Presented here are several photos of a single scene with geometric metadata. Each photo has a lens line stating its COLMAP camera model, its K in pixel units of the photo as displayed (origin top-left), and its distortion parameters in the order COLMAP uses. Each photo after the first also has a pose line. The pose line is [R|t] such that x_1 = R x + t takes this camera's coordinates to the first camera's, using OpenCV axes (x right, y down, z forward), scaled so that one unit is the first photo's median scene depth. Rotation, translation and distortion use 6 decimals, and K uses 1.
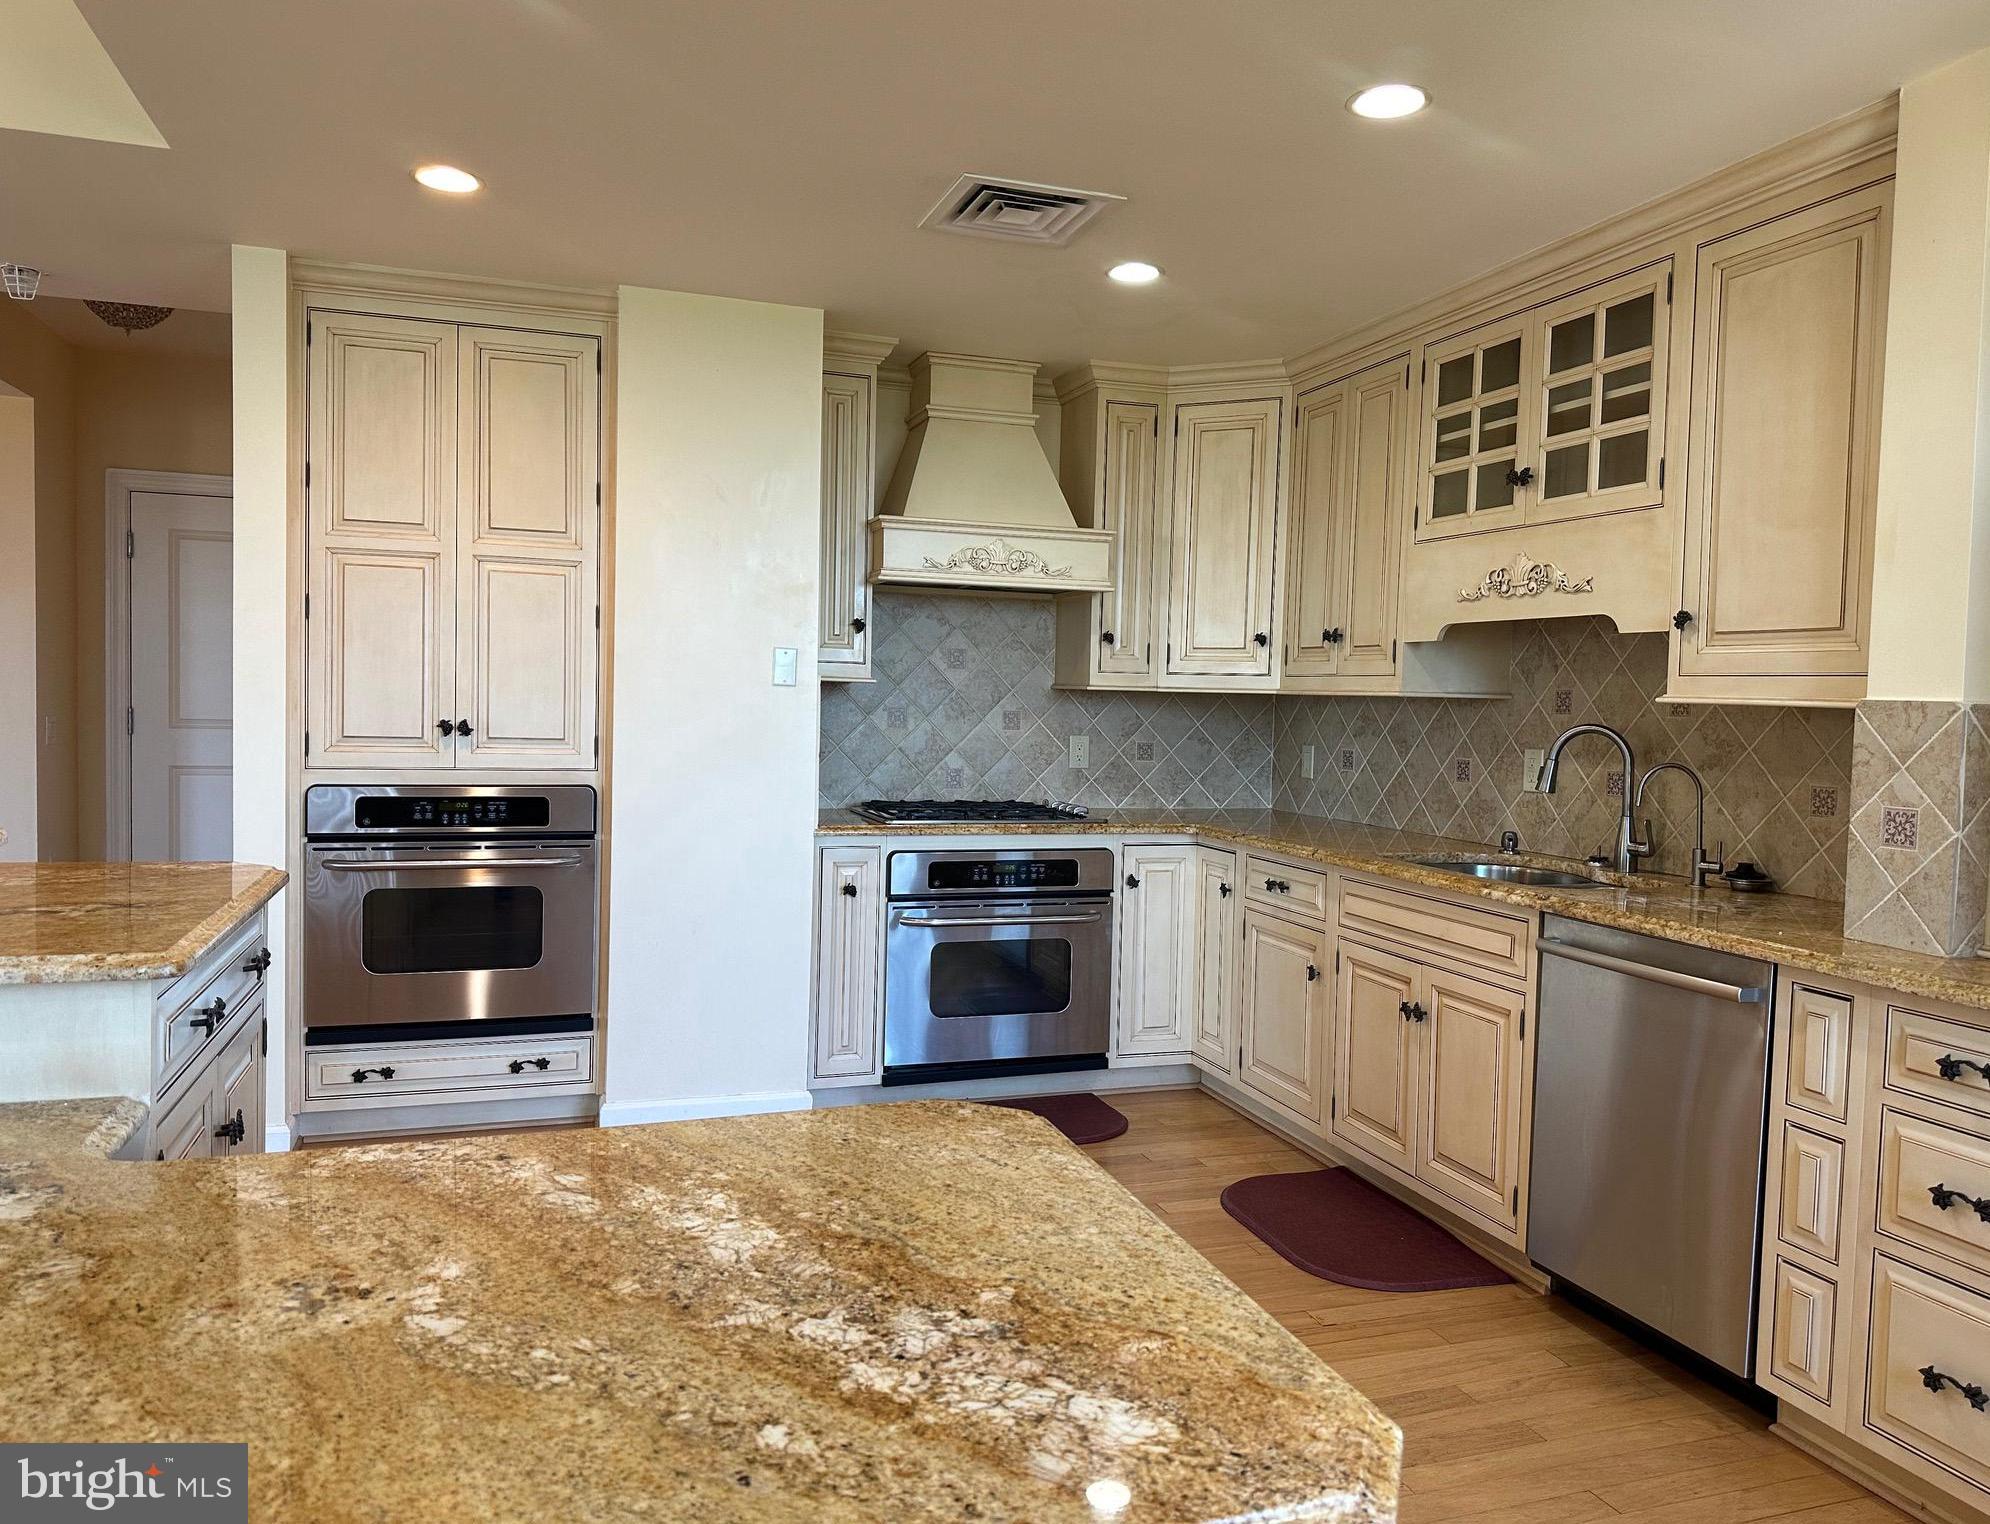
lens RADIAL K [[1416.6, 0, 995.0], [0, 1416.6, 762.0], [0, 0, 1]] dist [0.044488, -0.065443]
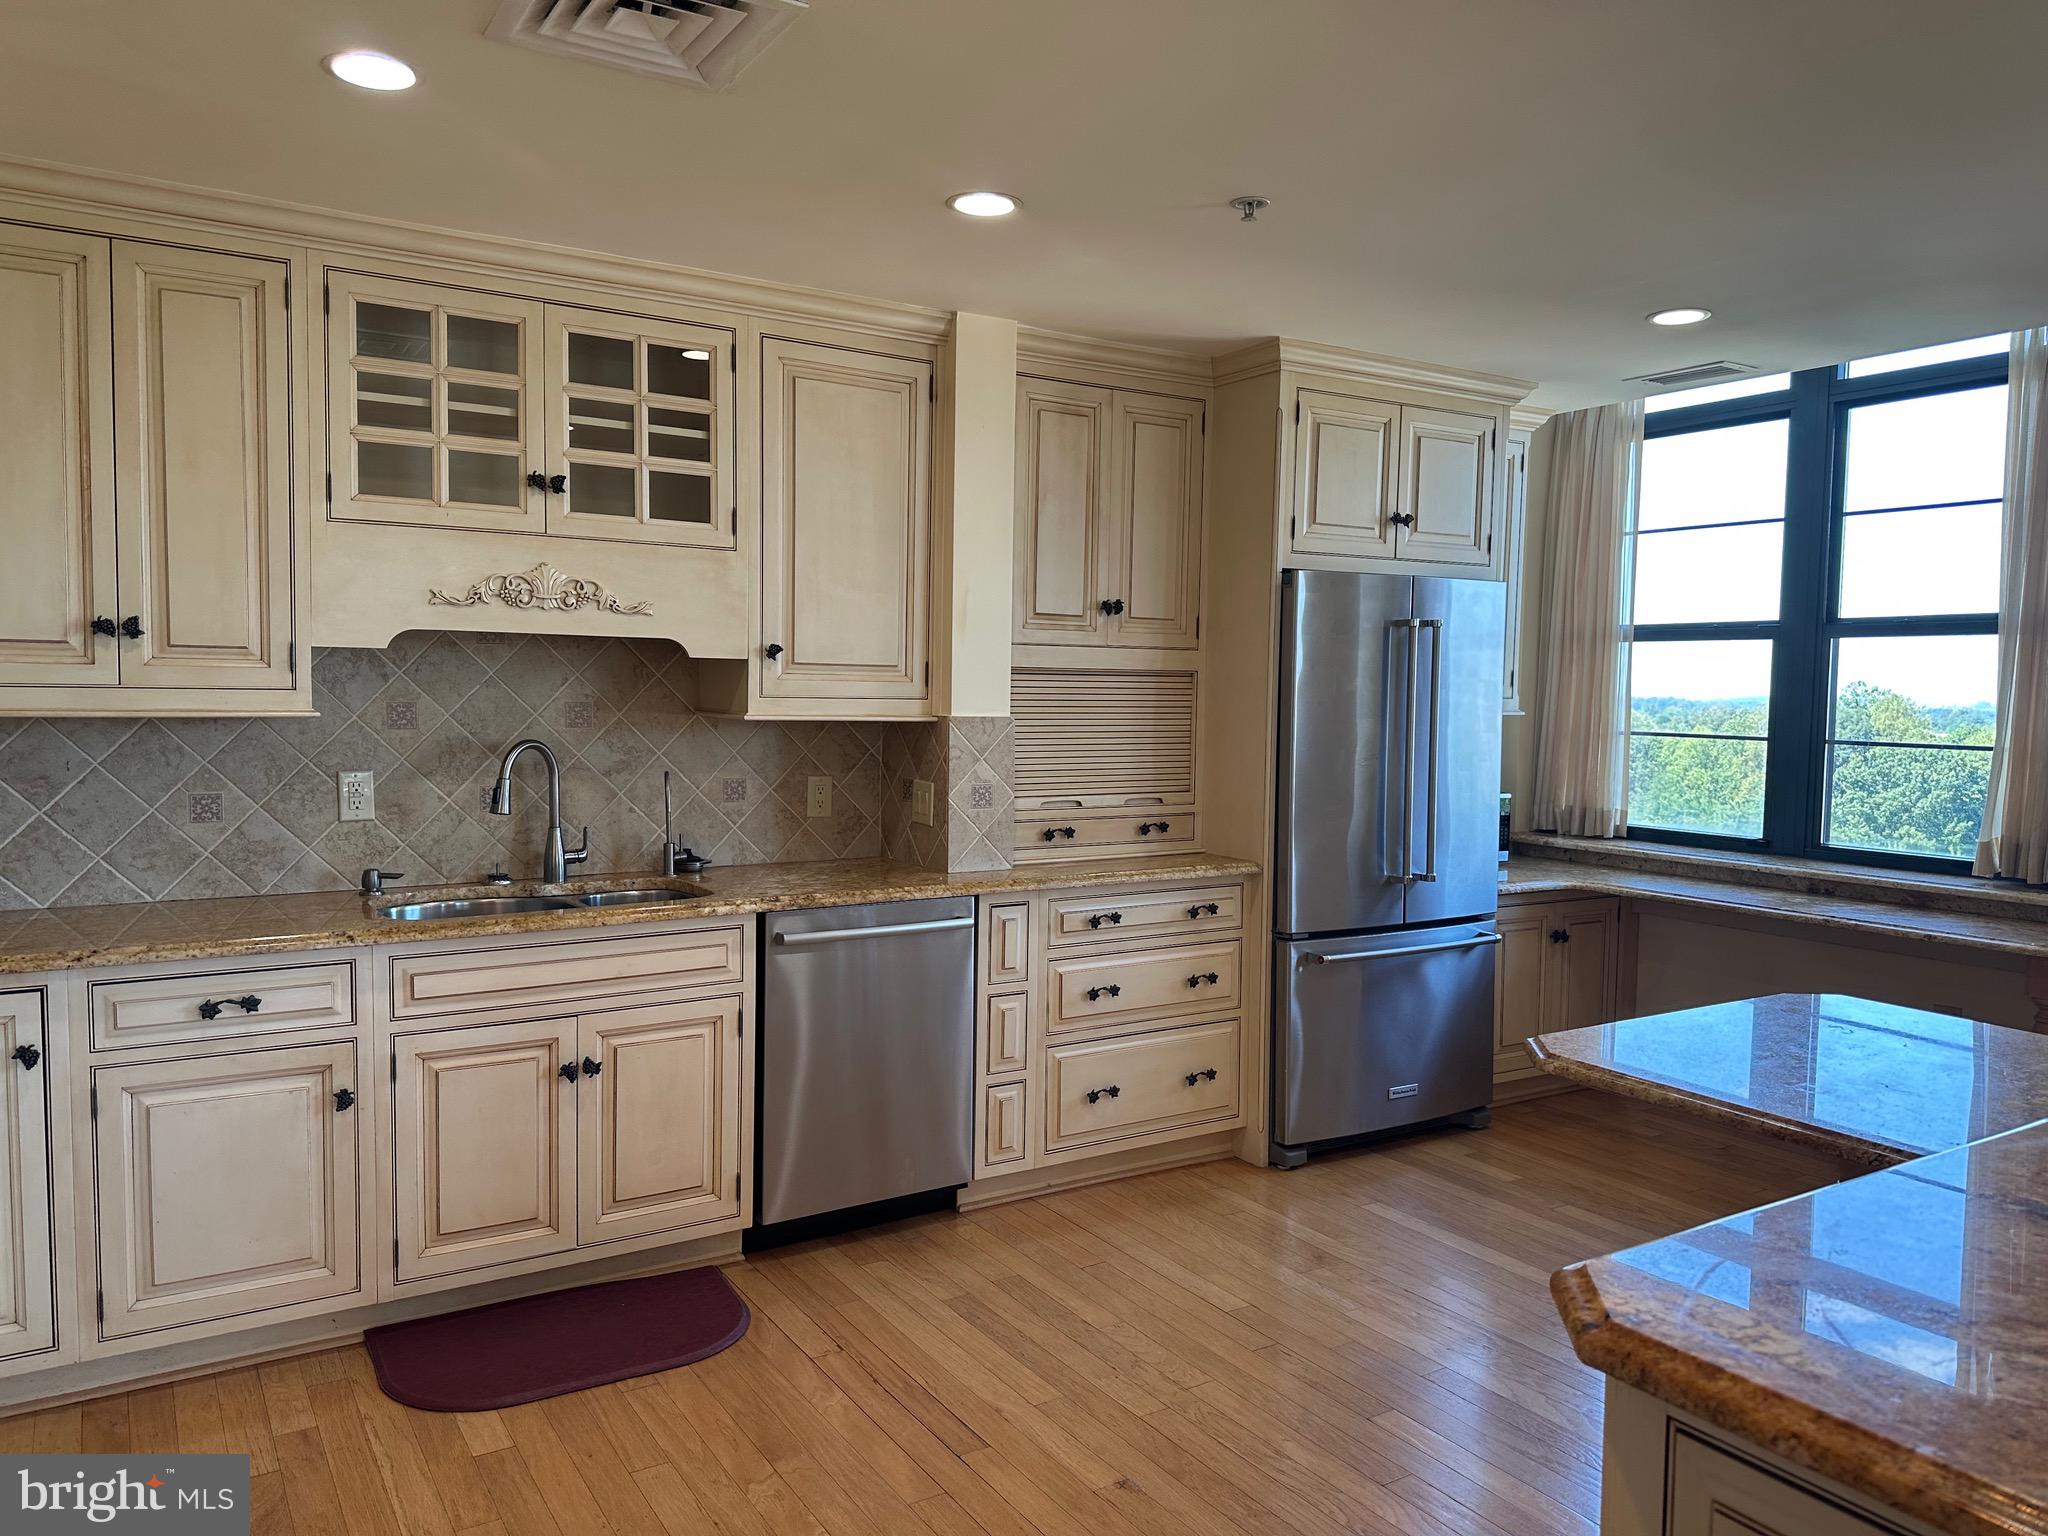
lens RADIAL K [[1437.0, 0, 1026.4], [0, 1437.0, 773.1], [0, 0, 1]] dist [0.065647, -0.083509]
pose [[-0.238770, -0.088579, 0.967028, -0.695951], [0.027103, 0.994835, 0.097818, -0.101559], [-0.970698, 0.049566, -0.235136, 0.999036]]
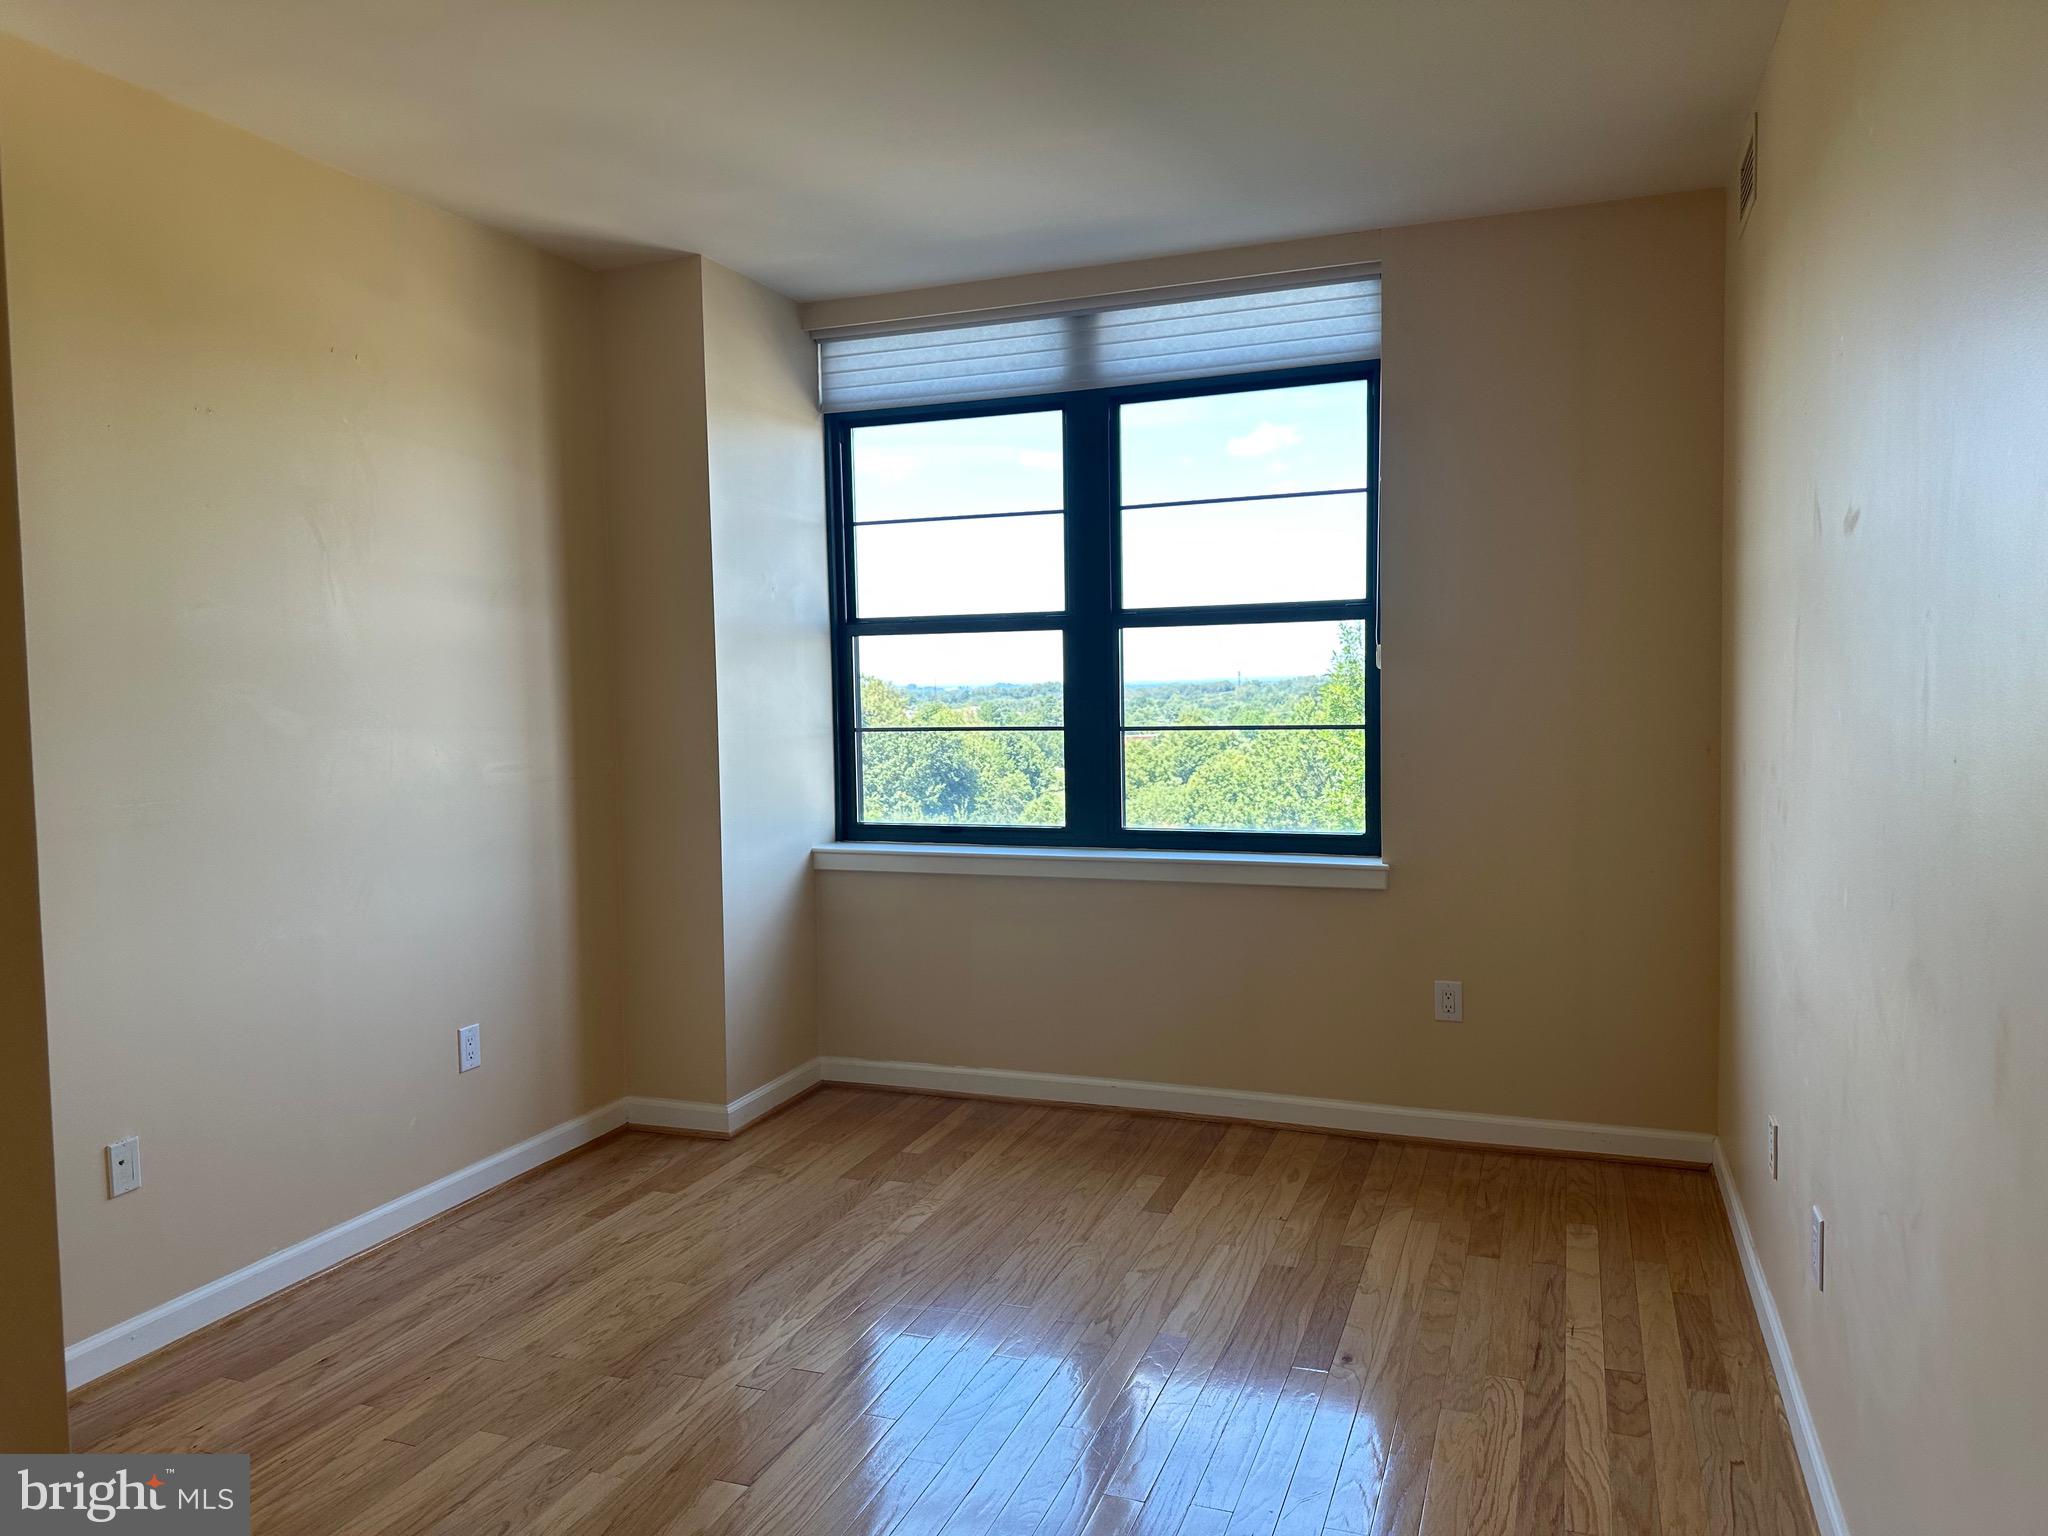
lens RADIAL K [[1429.1, 0, 1025.0], [0, 1429.1, 762.7], [0, 0, 1]] dist [0.119322, -0.204971]
pose [[-0.776819, -0.047778, 0.627909, -0.320491], [0.030006, 0.993177, 0.112693, -0.103176], [-0.629009, 0.106383, -0.770085, 1.082659]]
